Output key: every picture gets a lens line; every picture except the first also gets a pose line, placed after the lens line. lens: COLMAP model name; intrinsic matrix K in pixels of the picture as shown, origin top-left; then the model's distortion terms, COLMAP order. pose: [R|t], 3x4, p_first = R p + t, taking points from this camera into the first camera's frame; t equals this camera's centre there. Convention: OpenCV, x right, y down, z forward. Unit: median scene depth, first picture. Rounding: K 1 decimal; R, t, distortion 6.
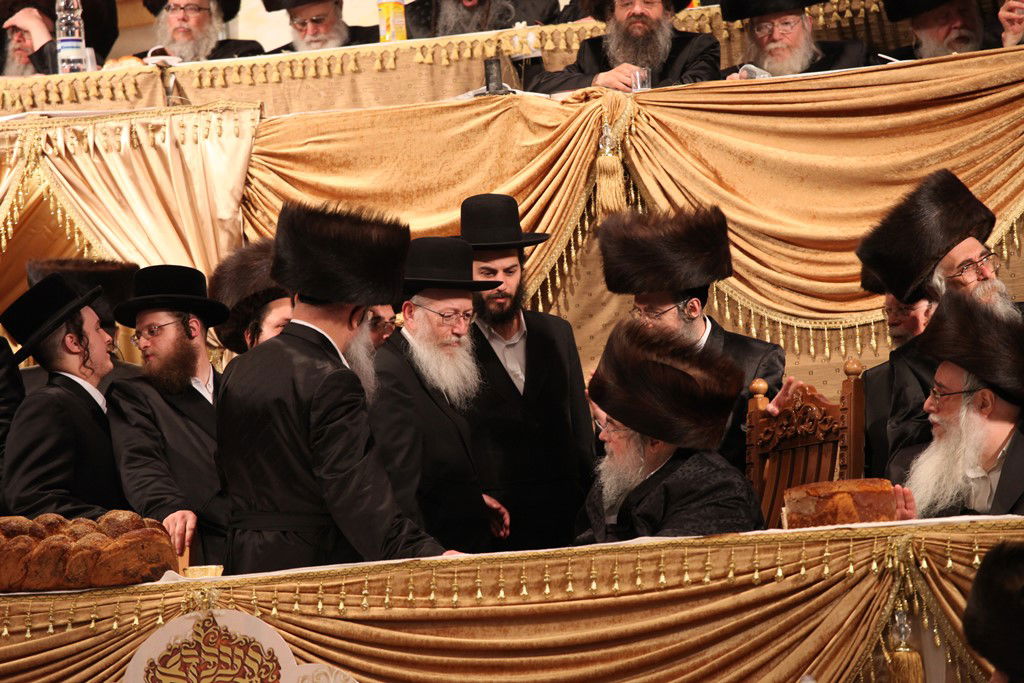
lens RADIAL K [[5780.0, 0, 513.5], [0, 5780.0, 338.4], [0, 0, 1]] dist [2.390518, 14.451729]
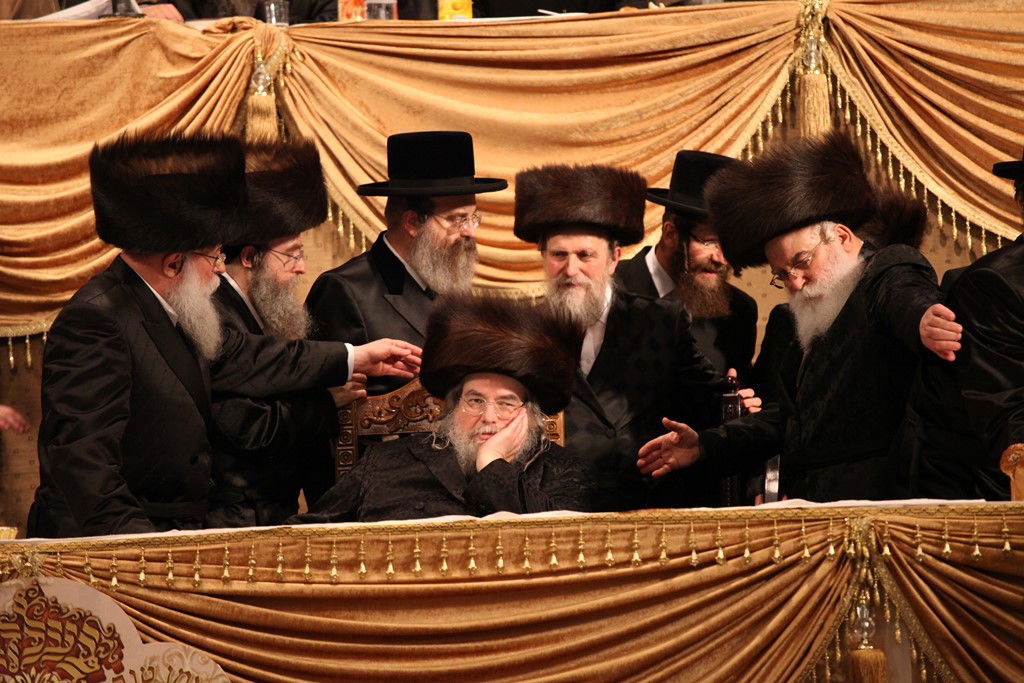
lens RADIAL K [[5746.6, 0, 513.7], [0, 5746.6, 340.7], [0, 0, 1]] dist [2.508986, 9.227559]
pose [[0.968985, 0.046851, 0.242638, -0.164472], [-0.045059, 0.998901, -0.012932, 0.016617], [-0.242978, 0.001598, 0.970031, 0.122510]]
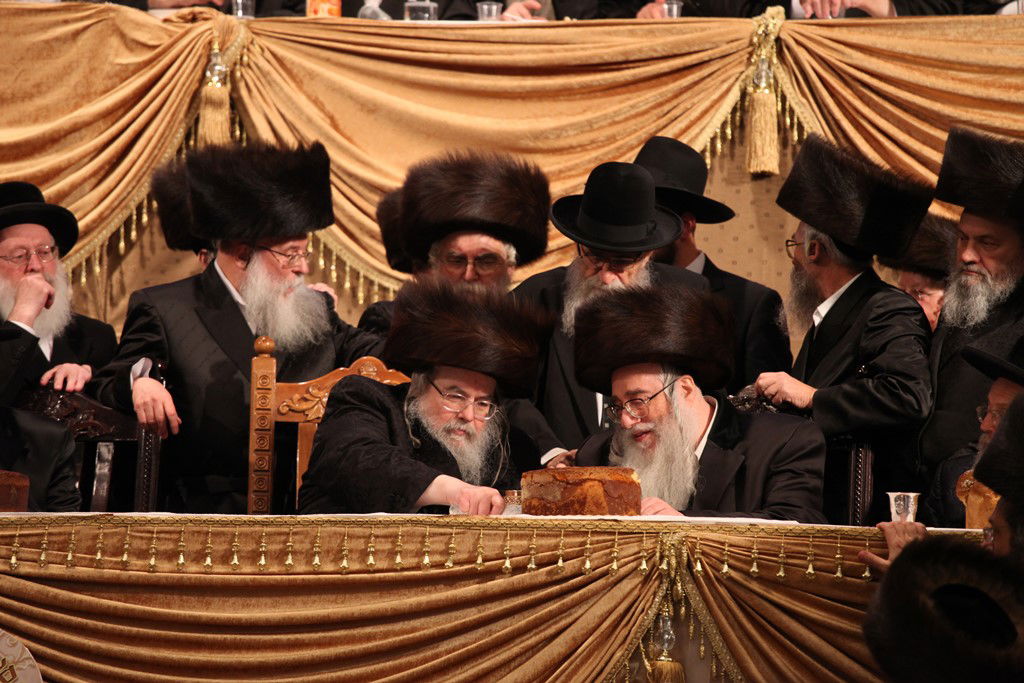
lens RADIAL K [[5746.6, 0, 513.7], [0, 5746.6, 340.7], [0, 0, 1]] dist [2.508986, 9.227559]
pose [[0.979040, 0.097156, 0.179003, -0.097883], [-0.097121, 0.995232, -0.008977, 0.011780], [-0.179022, -0.008596, 0.983808, 0.104006]]
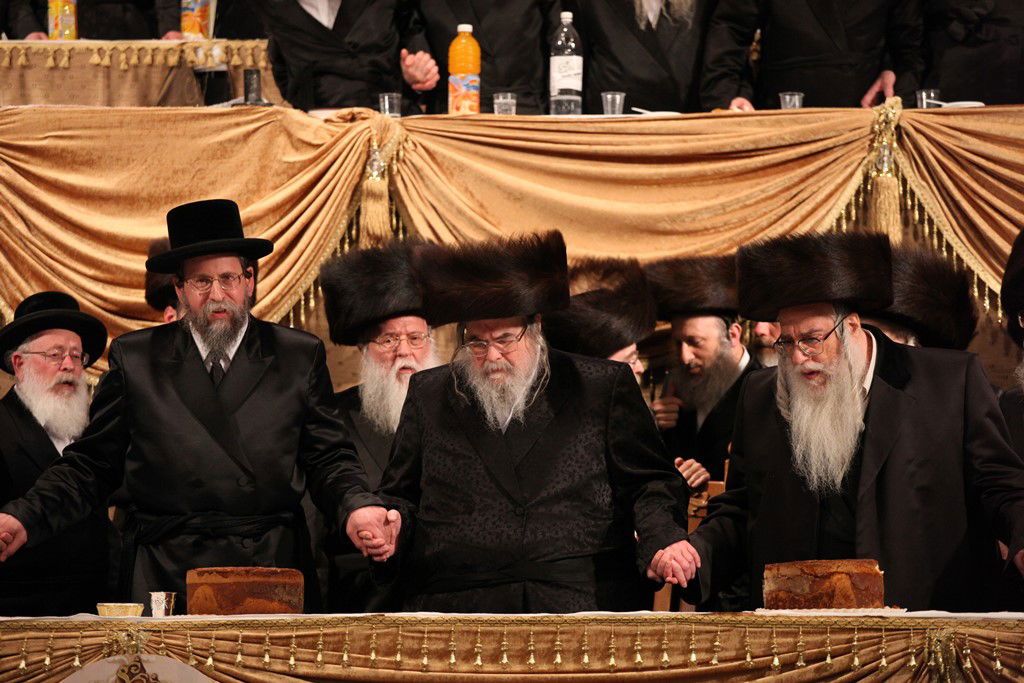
lens RADIAL K [[4477.7, 0, 506.7], [0, 4477.7, 337.5], [0, 0, 1]] dist [1.080954, 6.868056]
pose [[0.970733, 0.078156, 0.227089, -0.134008], [-0.078430, 0.996889, -0.007832, -0.000784], [-0.226994, -0.010207, 0.973843, 0.263058]]
